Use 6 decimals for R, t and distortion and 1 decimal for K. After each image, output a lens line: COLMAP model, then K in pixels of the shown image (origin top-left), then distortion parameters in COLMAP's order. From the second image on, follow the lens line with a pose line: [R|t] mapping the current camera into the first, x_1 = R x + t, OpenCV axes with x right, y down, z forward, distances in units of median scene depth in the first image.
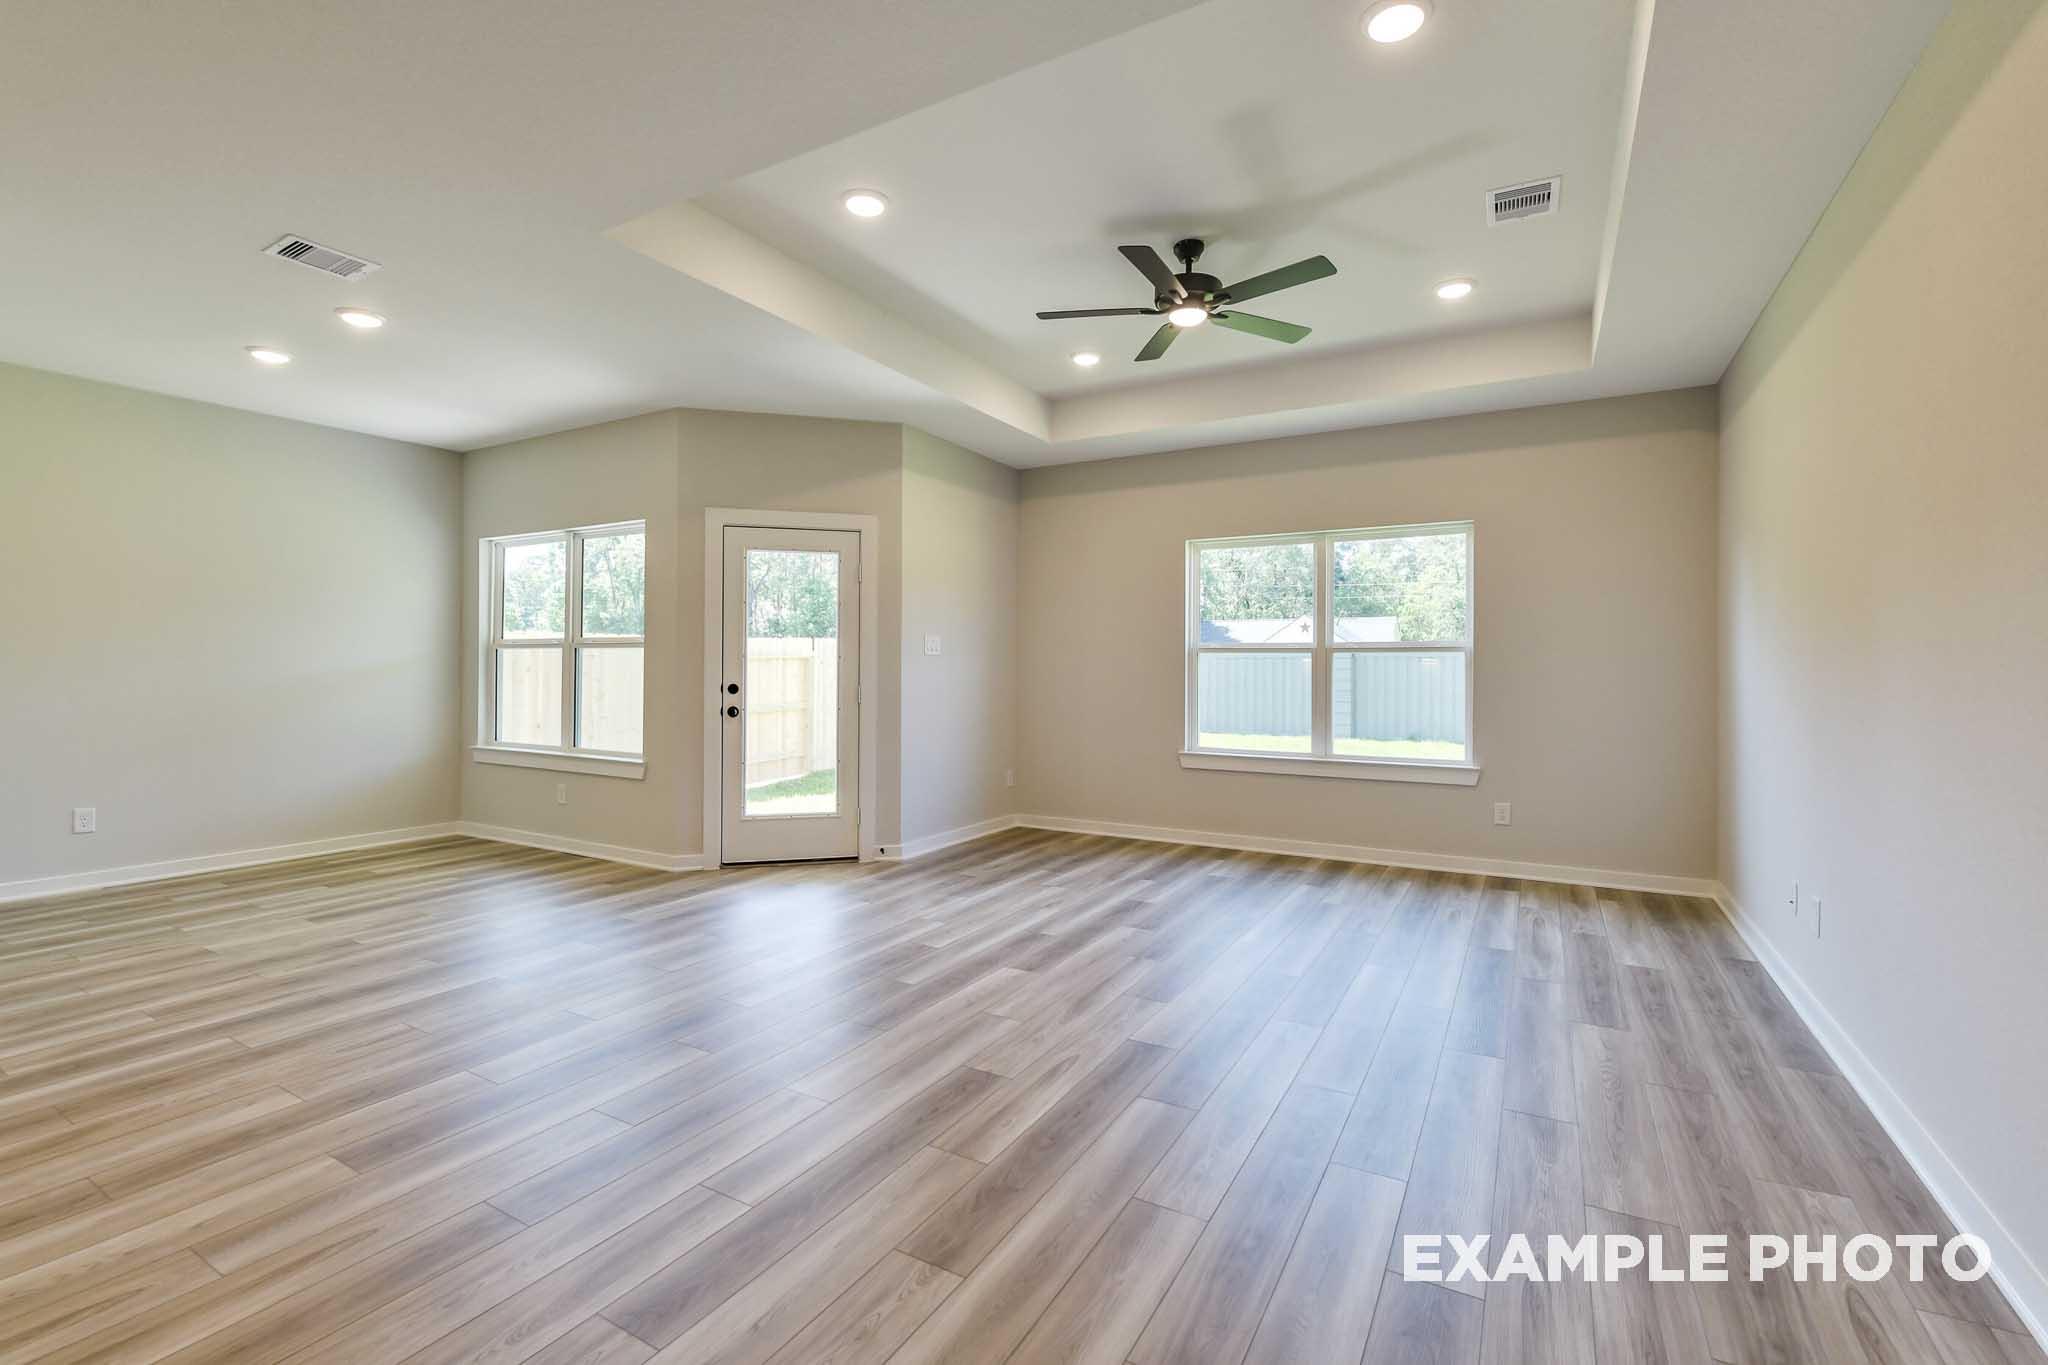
lens RADIAL K [[901.1, 0, 1019.6], [0, 901.1, 688.1], [0, 0, 1]] dist [-0.000221, -0.009957]
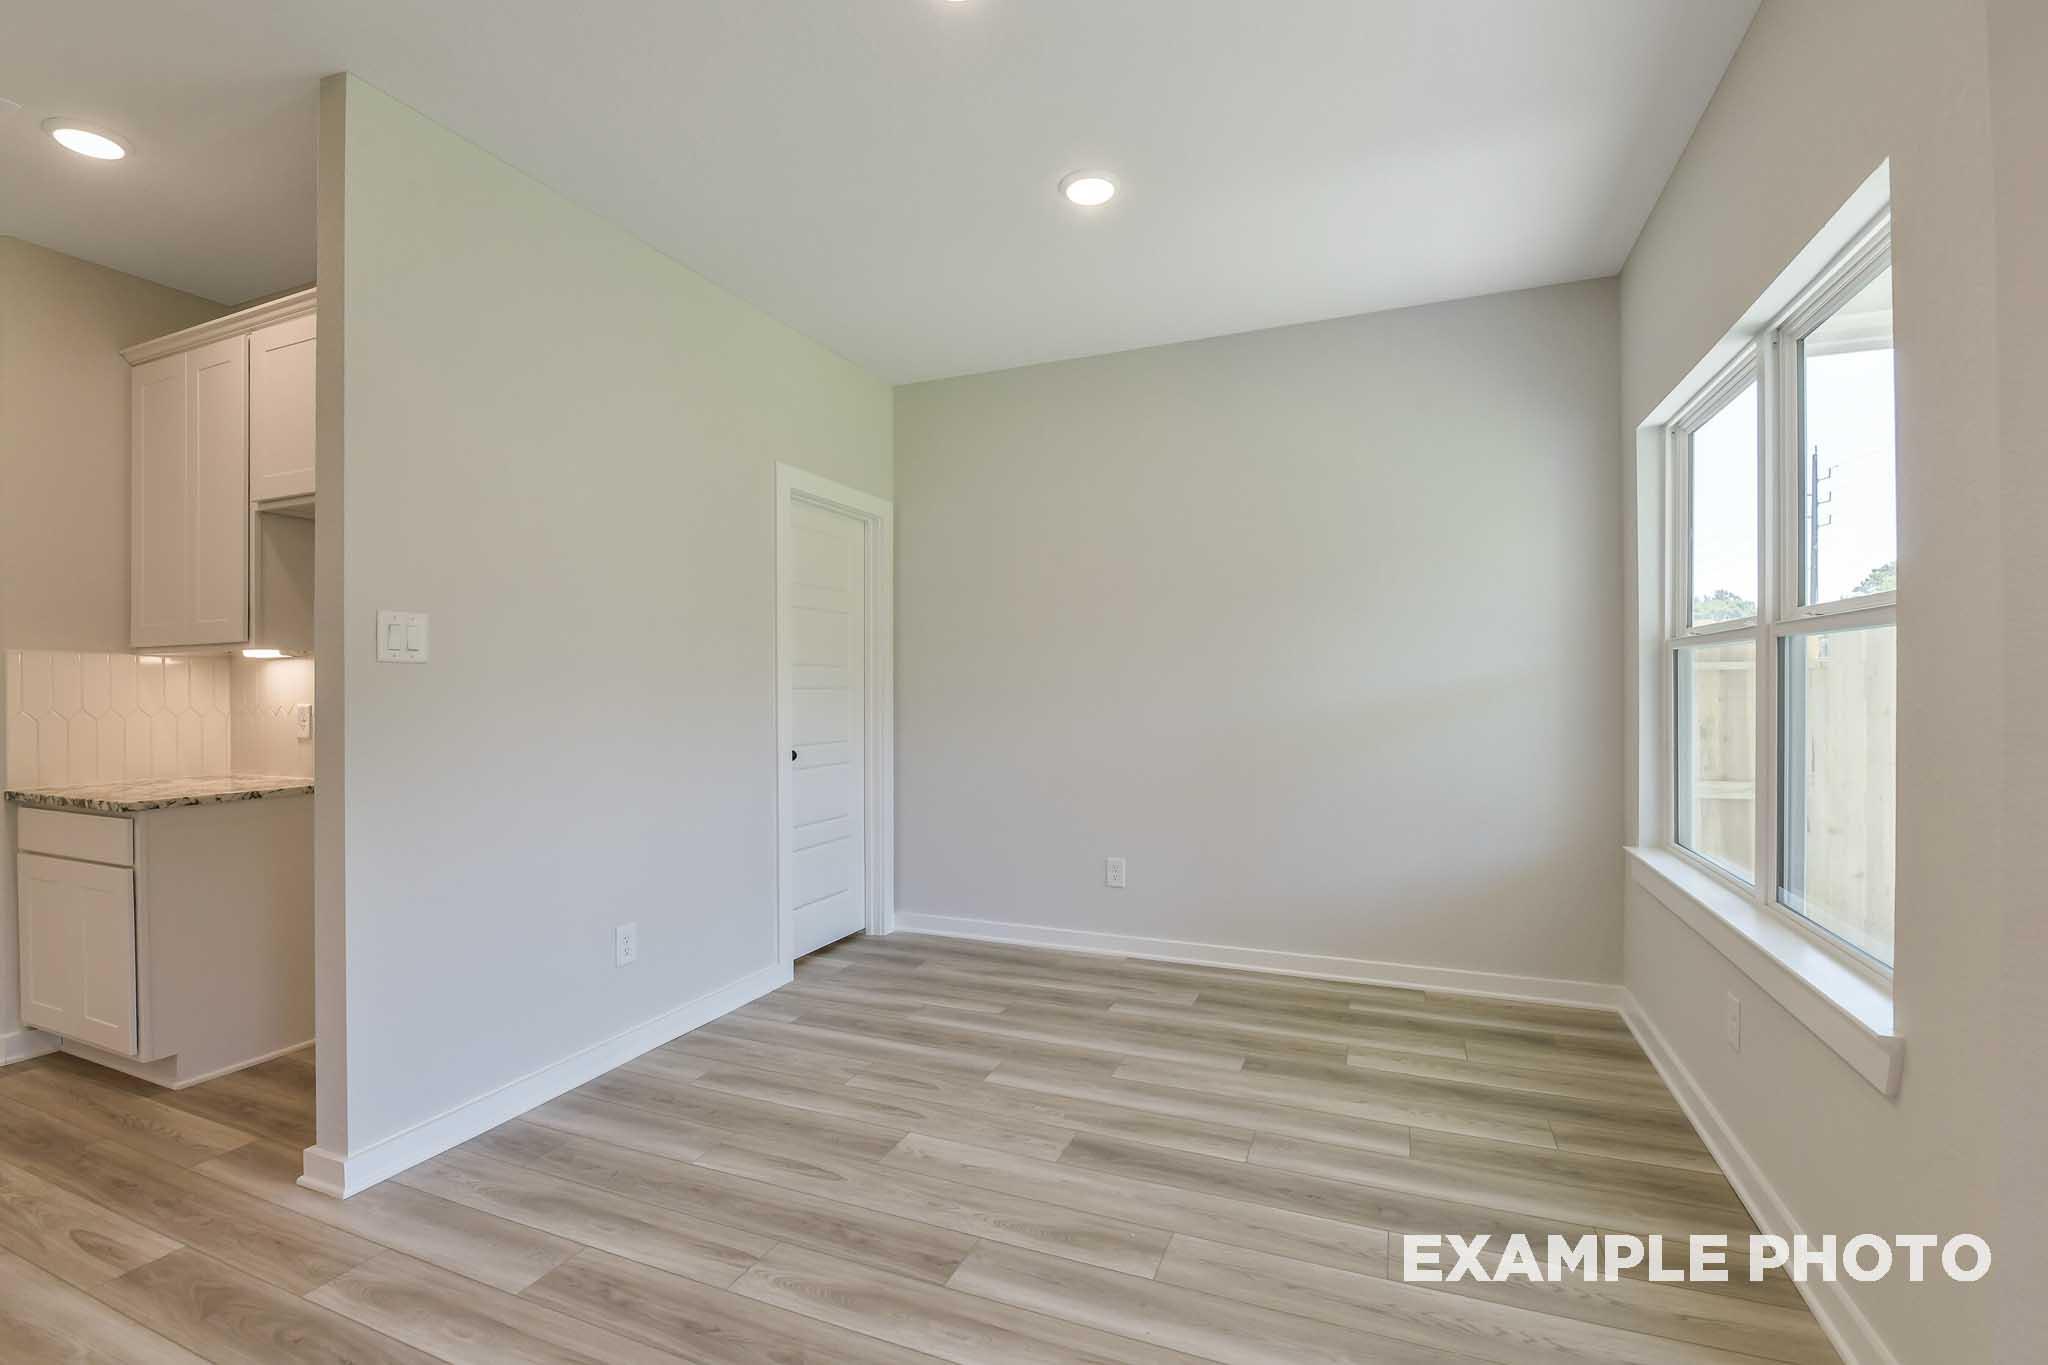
lens RADIAL K [[917.3, 0, 1024.0], [0, 917.3, 682.5], [0, 0, 1]] dist [-0.007822, -0.000740]
pose [[0.131307, -0.009809, -0.991293, -0.313167], [-0.013775, 0.999836, -0.011718, -0.031778], [0.991246, 0.015193, 0.131150, 1.242700]]
